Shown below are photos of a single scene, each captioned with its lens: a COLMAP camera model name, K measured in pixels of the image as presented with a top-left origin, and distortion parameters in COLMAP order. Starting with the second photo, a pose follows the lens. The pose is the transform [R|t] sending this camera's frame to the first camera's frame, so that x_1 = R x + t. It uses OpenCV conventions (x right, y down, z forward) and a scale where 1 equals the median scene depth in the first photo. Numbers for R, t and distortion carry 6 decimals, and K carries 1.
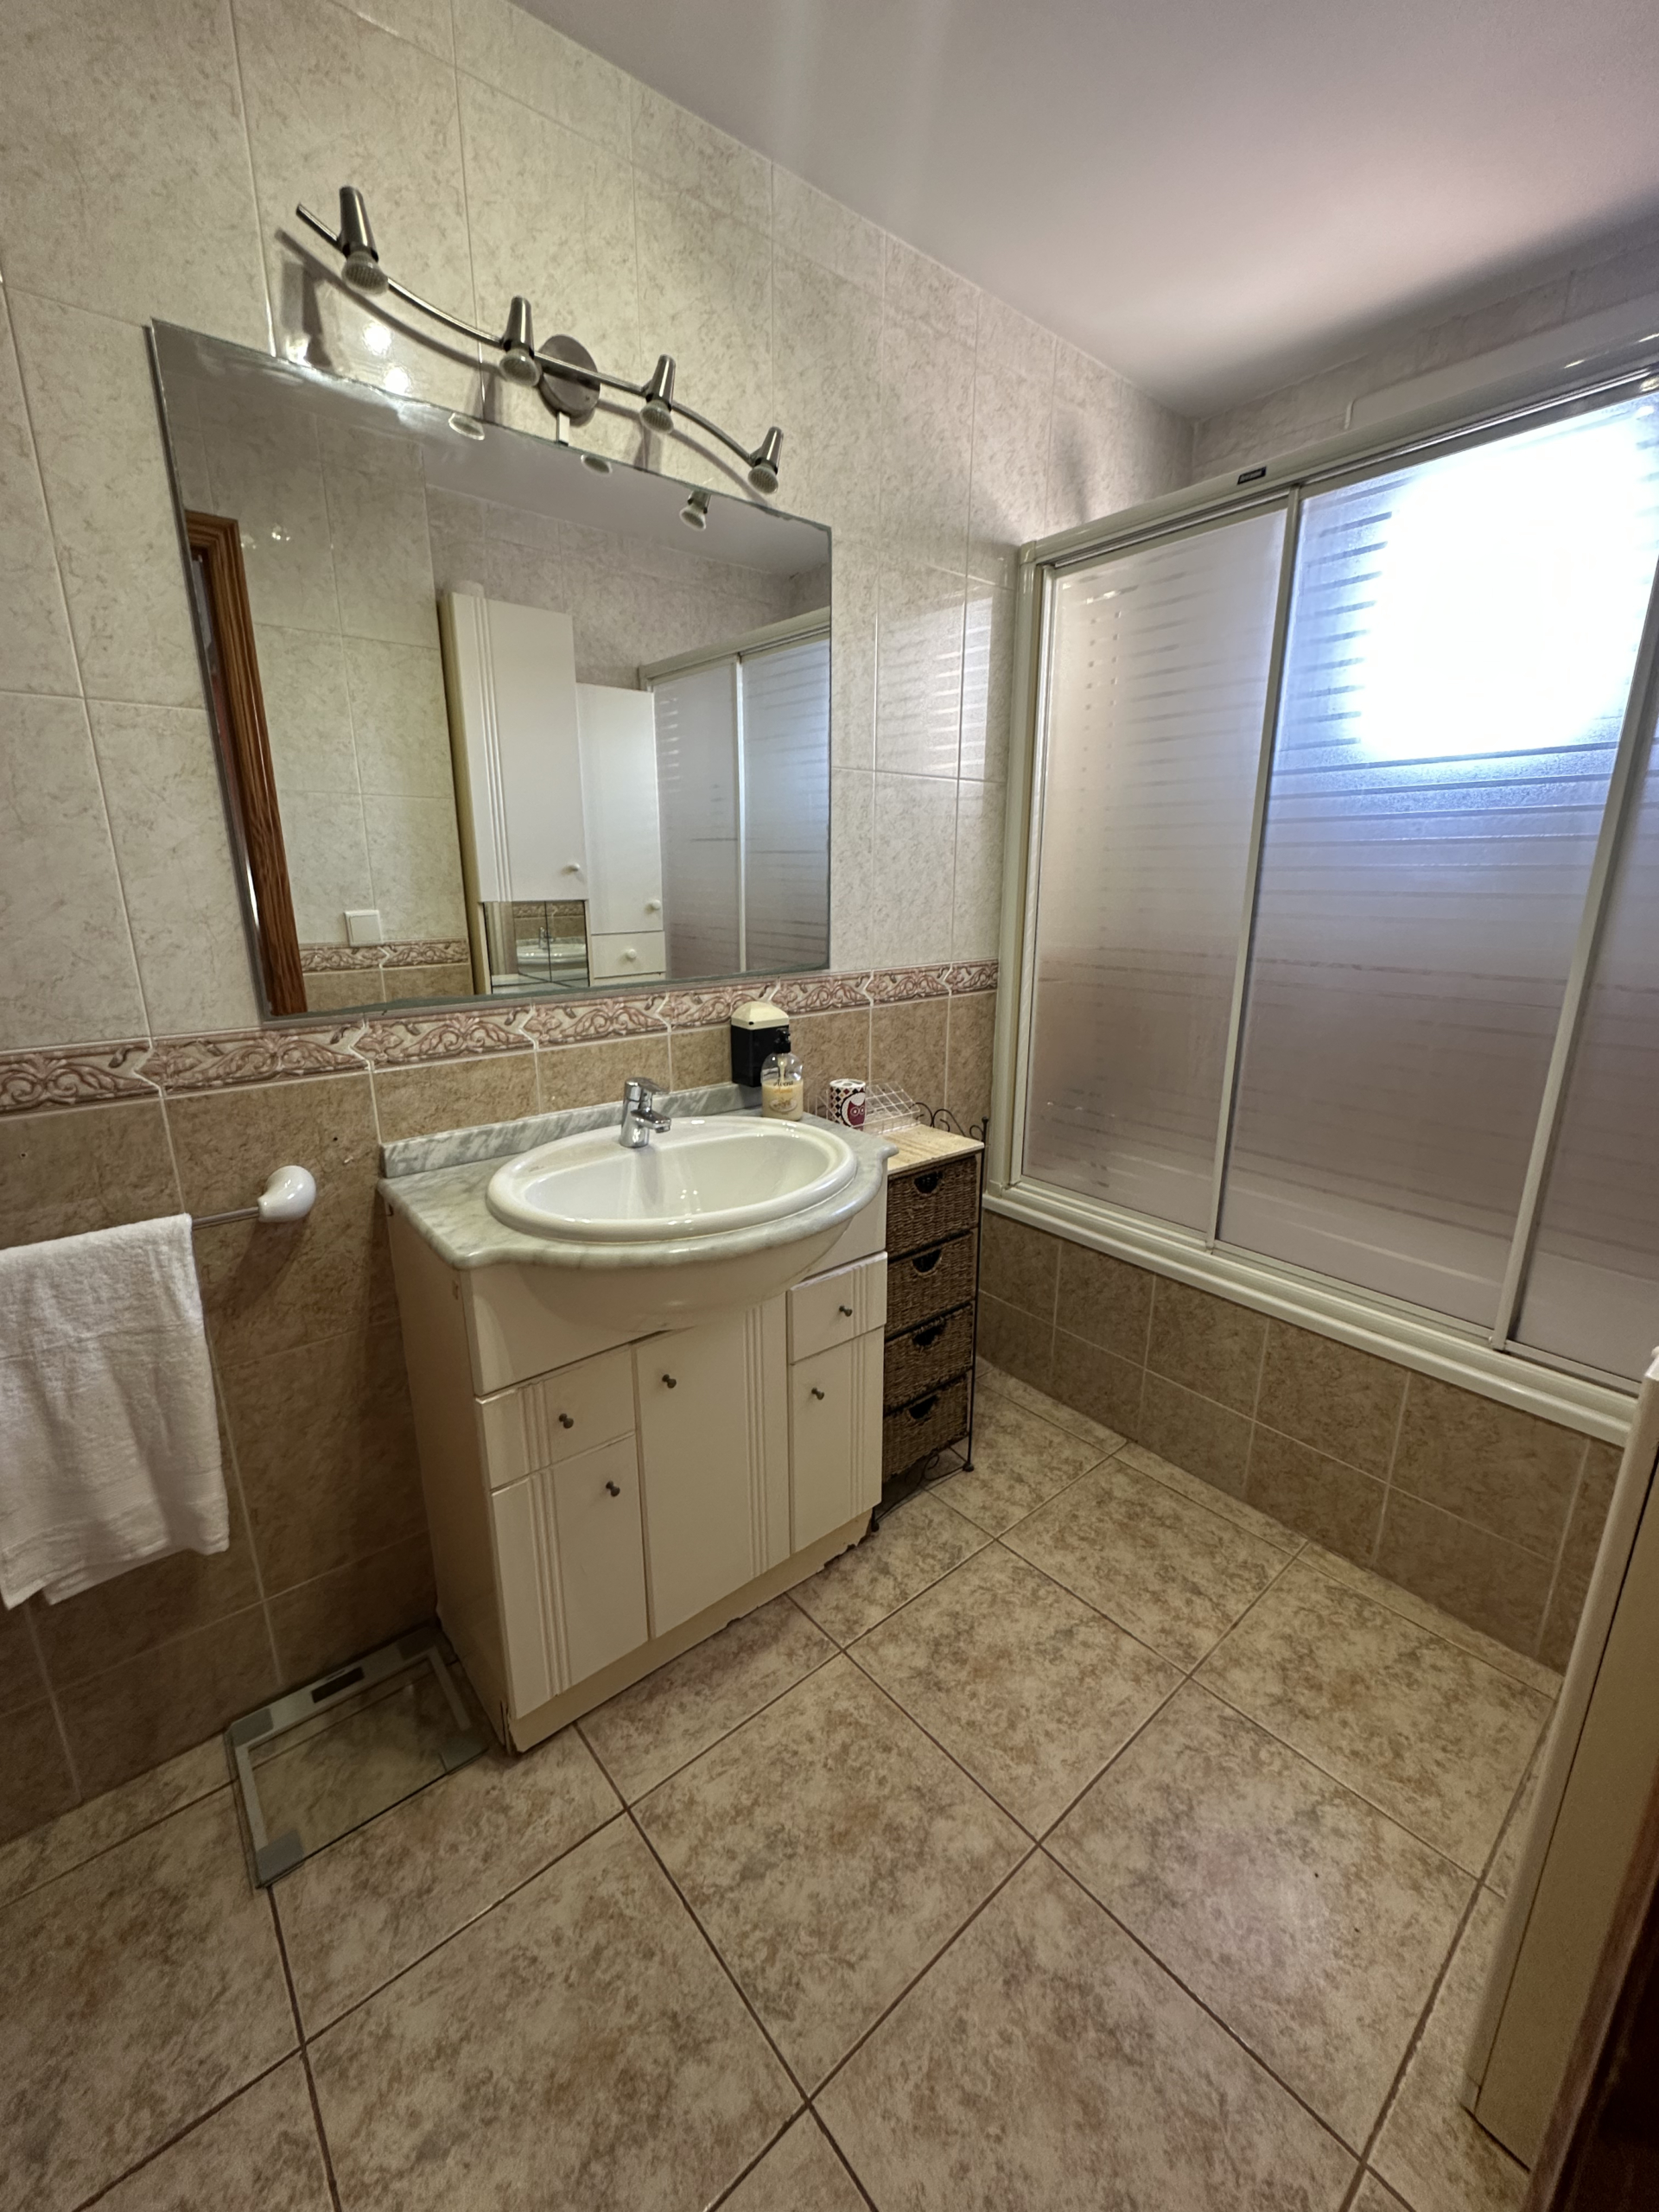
lens RADIAL K [[883.4, 0, 826.6], [0, 883.4, 1101.8], [0, 0, 1]] dist [-0.007842, 0.002042]
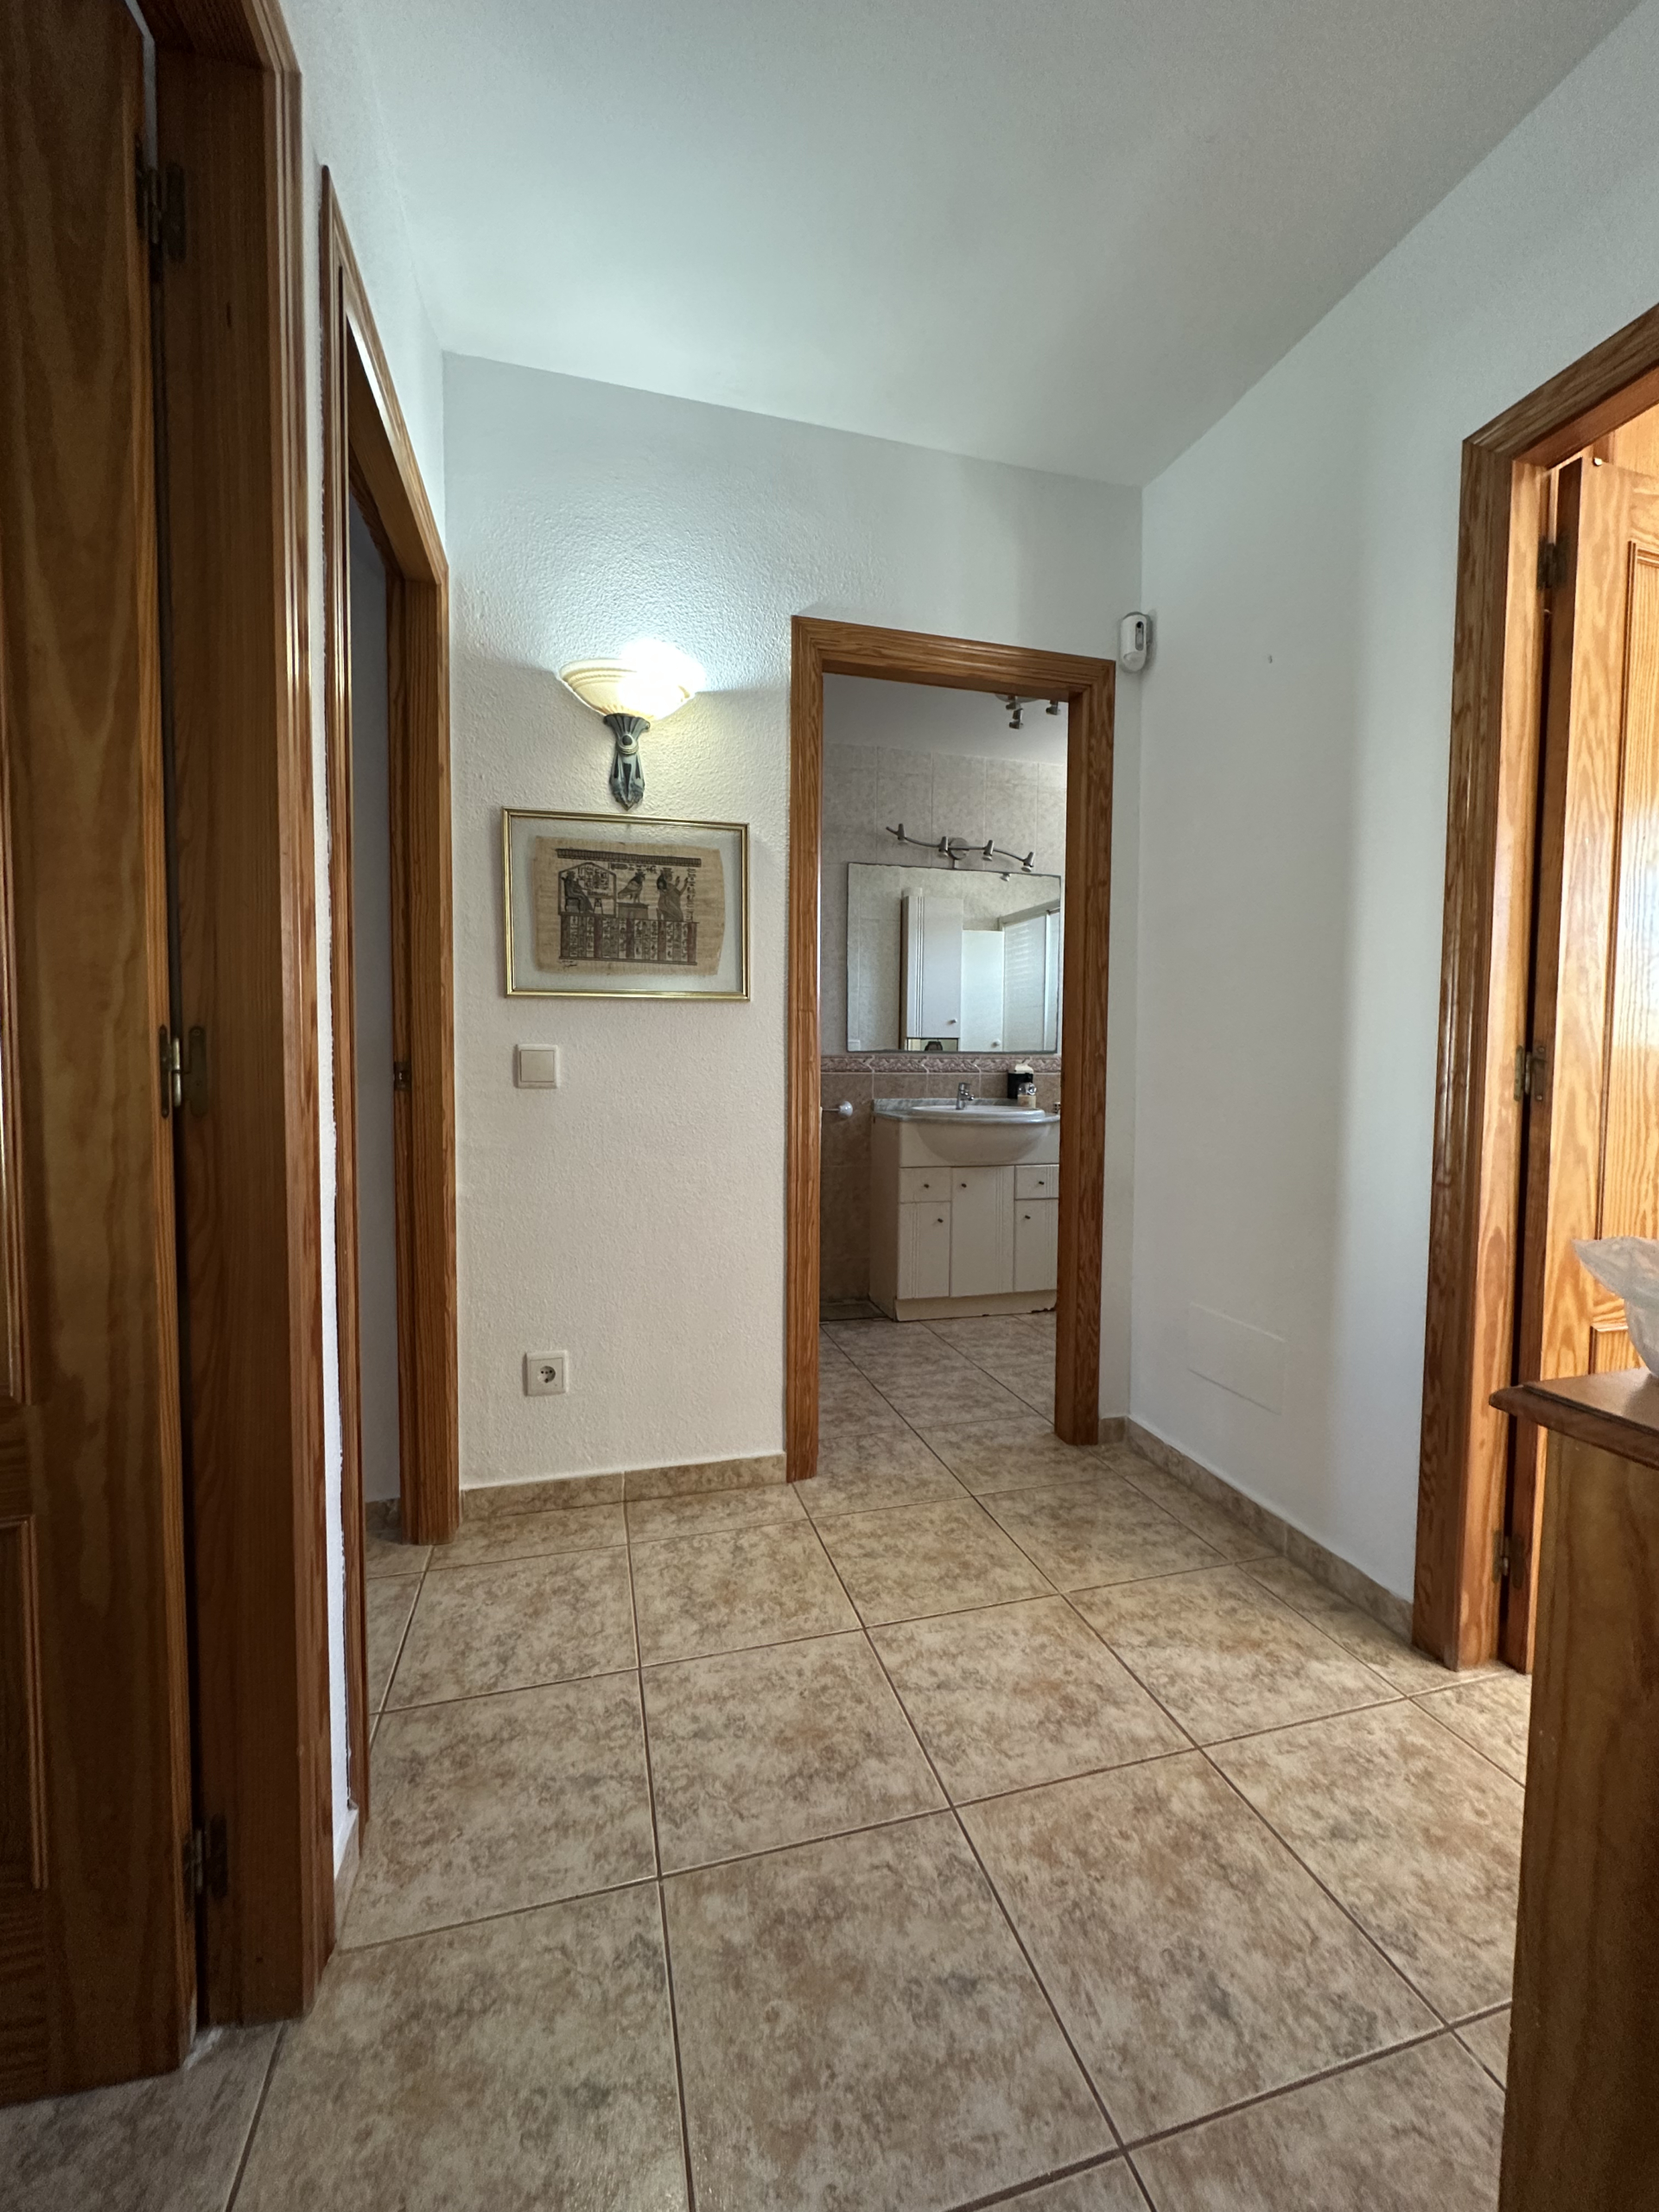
lens RADIAL K [[883.4, 0, 826.6], [0, 883.4, 1101.8], [0, 0, 1]] dist [-0.007842, 0.002042]
pose [[0.908452, 0.023190, -0.417344, 0.472913], [-0.110753, 0.976127, -0.186842, 0.521272], [0.403048, 0.215960, 0.889333, -1.371543]]
